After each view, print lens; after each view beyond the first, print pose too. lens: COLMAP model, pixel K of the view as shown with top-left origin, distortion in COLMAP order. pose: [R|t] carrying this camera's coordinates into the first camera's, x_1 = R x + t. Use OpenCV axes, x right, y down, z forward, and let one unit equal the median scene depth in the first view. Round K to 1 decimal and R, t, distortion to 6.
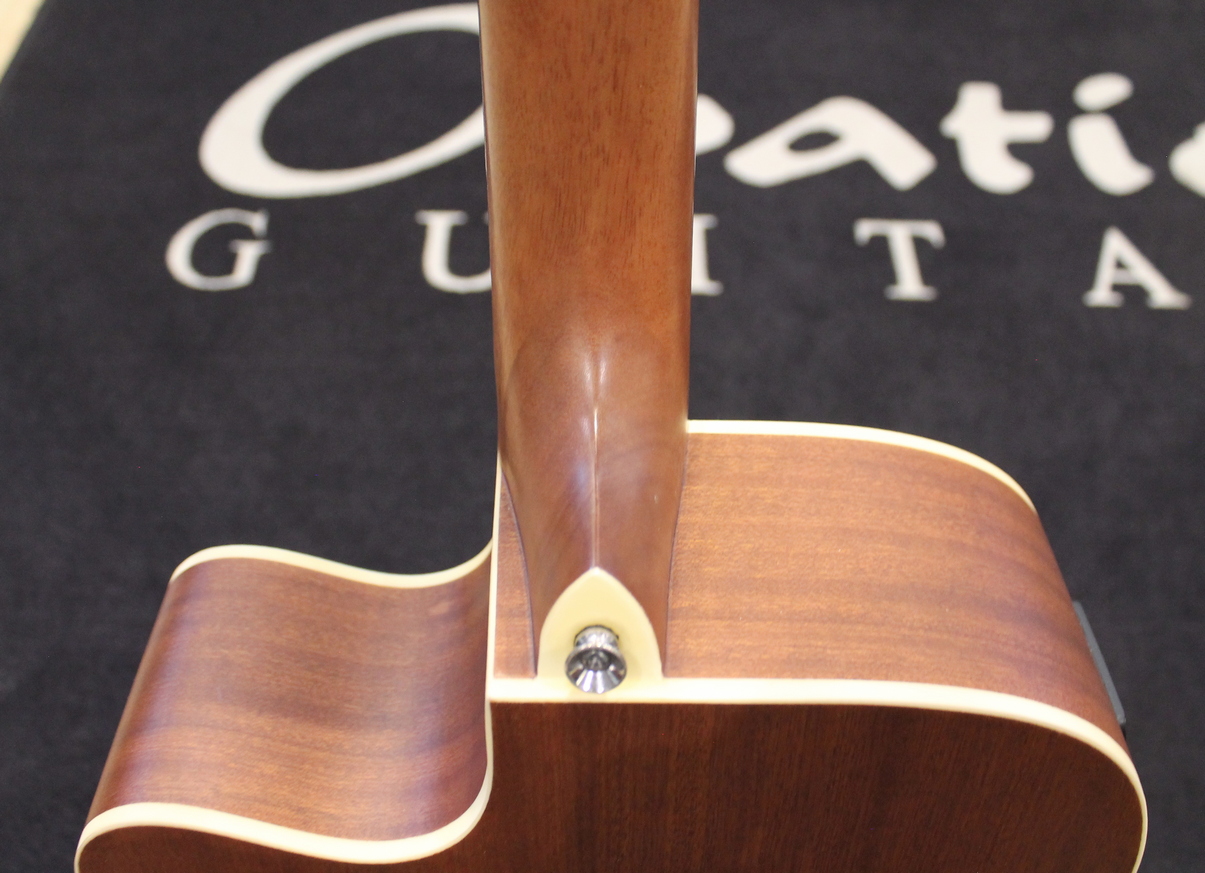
lens RADIAL K [[1177.0, 0, 595.8], [0, 1177.0, 432.8], [0, 0, 1]] dist [-0.127241, 0.000000]
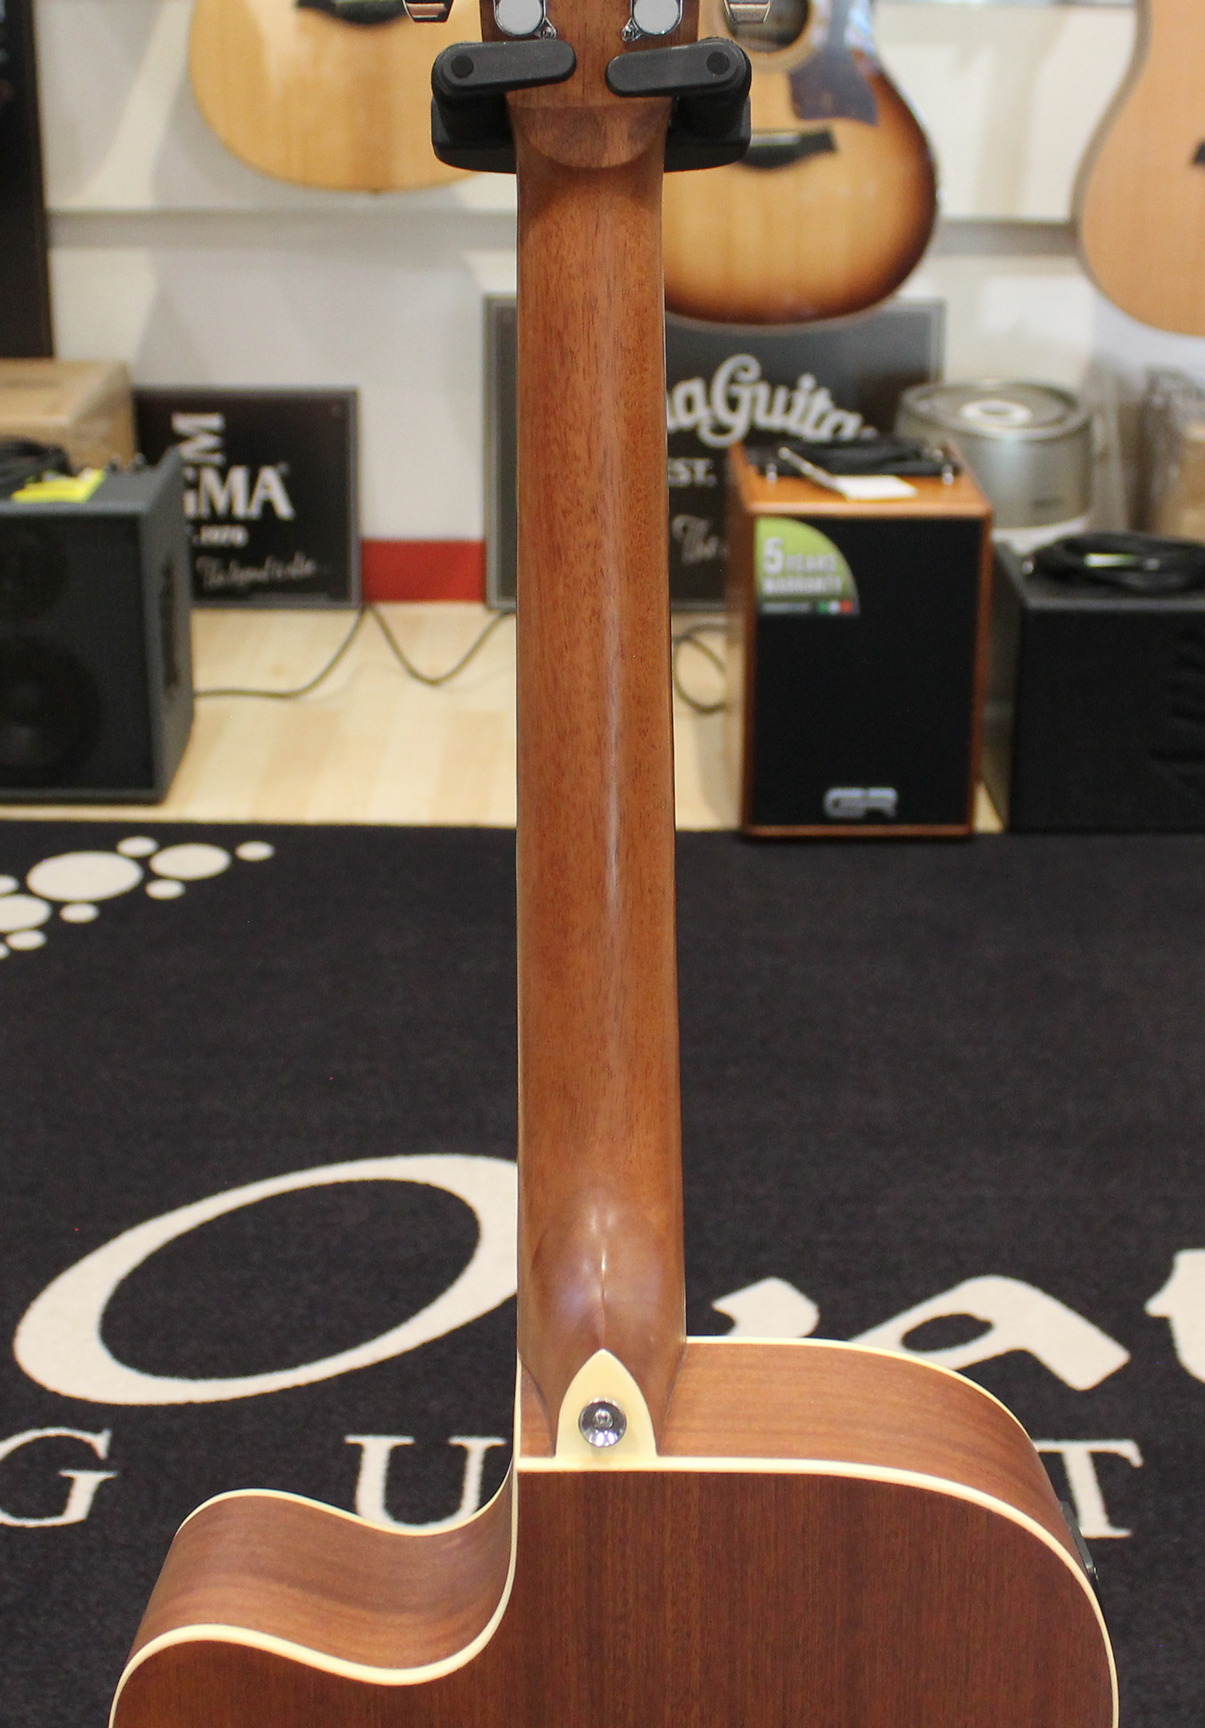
lens RADIAL K [[2518.3, 0, 605.0], [0, 2518.3, 863.1], [0, 0, 1]] dist [-0.139886, 0.000000]
pose [[0.999955, -0.005132, -0.007961, 0.024554], [0.000525, 0.869237, -0.494396, 0.895995], [0.009458, 0.494369, 0.869200, -1.486208]]
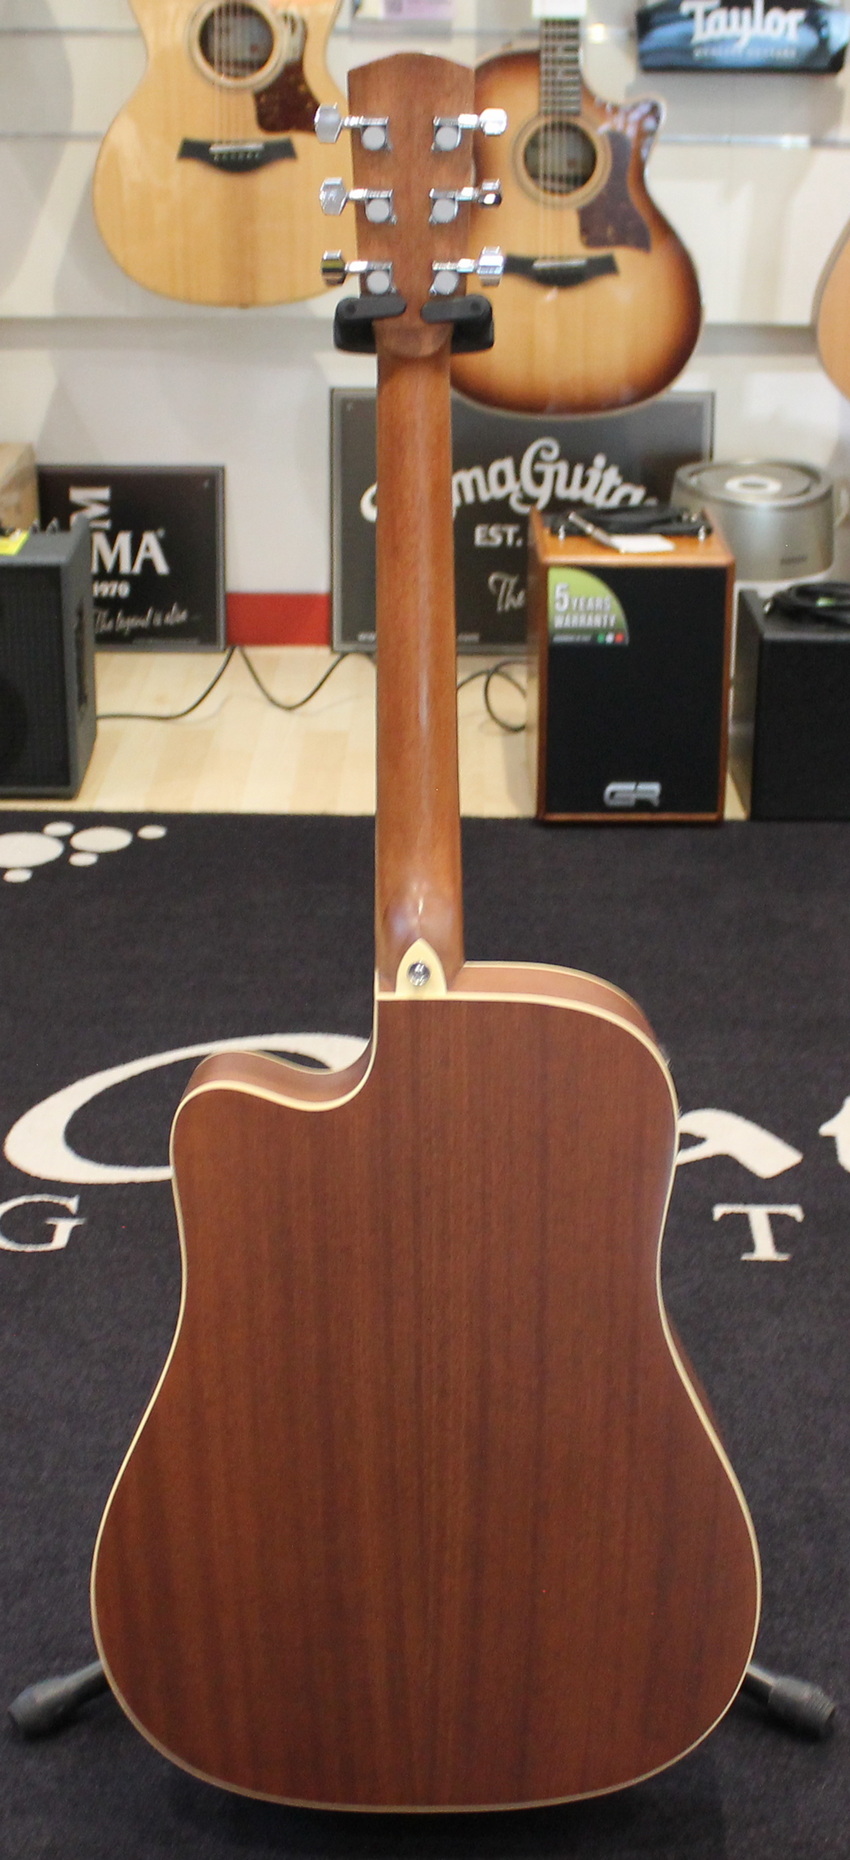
lens RADIAL K [[2771.2, 0, 400.4], [0, 2771.2, 1034.0], [0, 0, 1]] dist [-0.144849, 0.000000]
pose [[0.999755, -0.004062, -0.021742, 0.082066], [-0.006864, 0.877471, -0.479581, 2.917241], [0.021026, 0.479613, 0.877228, -3.877797]]
